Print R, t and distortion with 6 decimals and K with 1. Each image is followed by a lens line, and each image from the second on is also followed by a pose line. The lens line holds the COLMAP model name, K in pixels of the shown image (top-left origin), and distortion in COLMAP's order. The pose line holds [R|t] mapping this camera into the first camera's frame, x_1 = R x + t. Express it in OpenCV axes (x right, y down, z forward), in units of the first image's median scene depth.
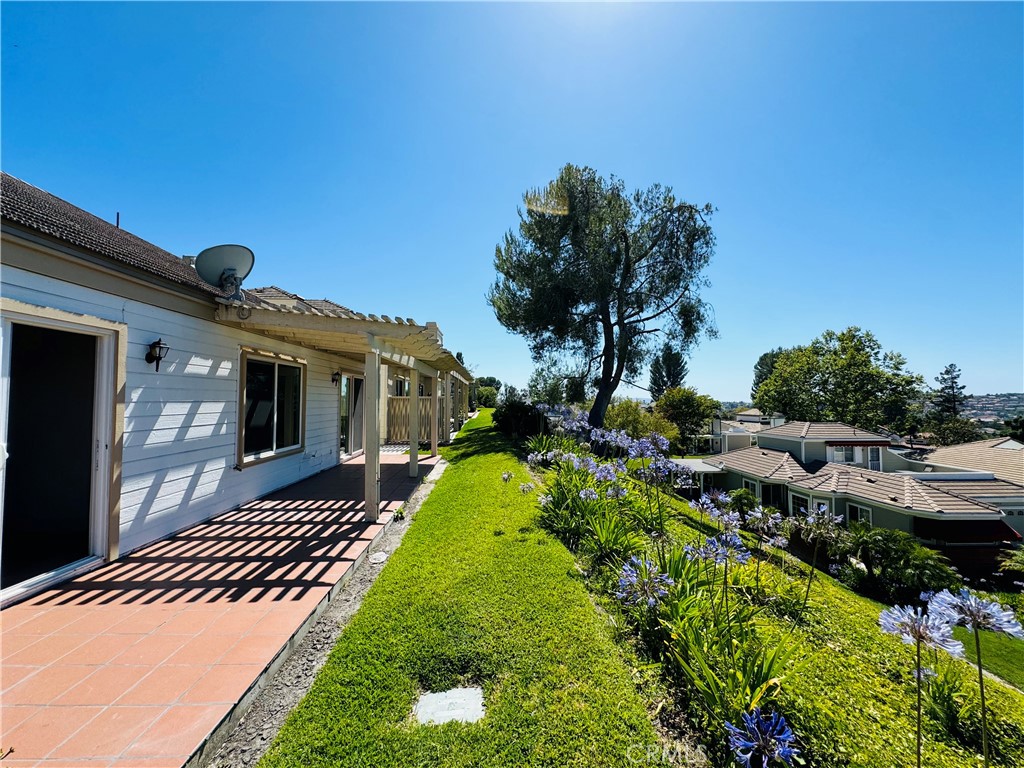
lens RADIAL K [[410.8, 0, 516.6], [0, 410.8, 381.2], [0, 0, 1]] dist [-0.004798, 0.000313]
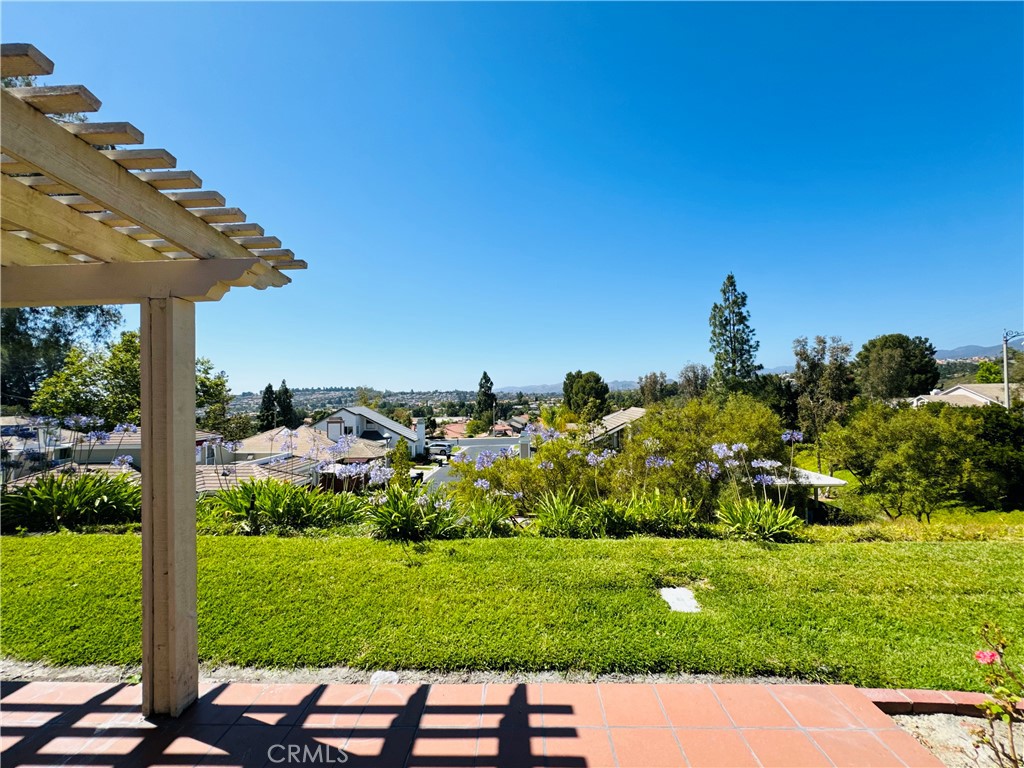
lens RADIAL K [[410.8, 0, 514.9], [0, 410.8, 387.2], [0, 0, 1]] dist [-0.004798, 0.000313]
pose [[0.089110, 0.011587, 0.995954, -0.843035], [-0.020610, 0.999740, -0.009787, 0.019046], [-0.995809, -0.019654, 0.089326, 0.727761]]
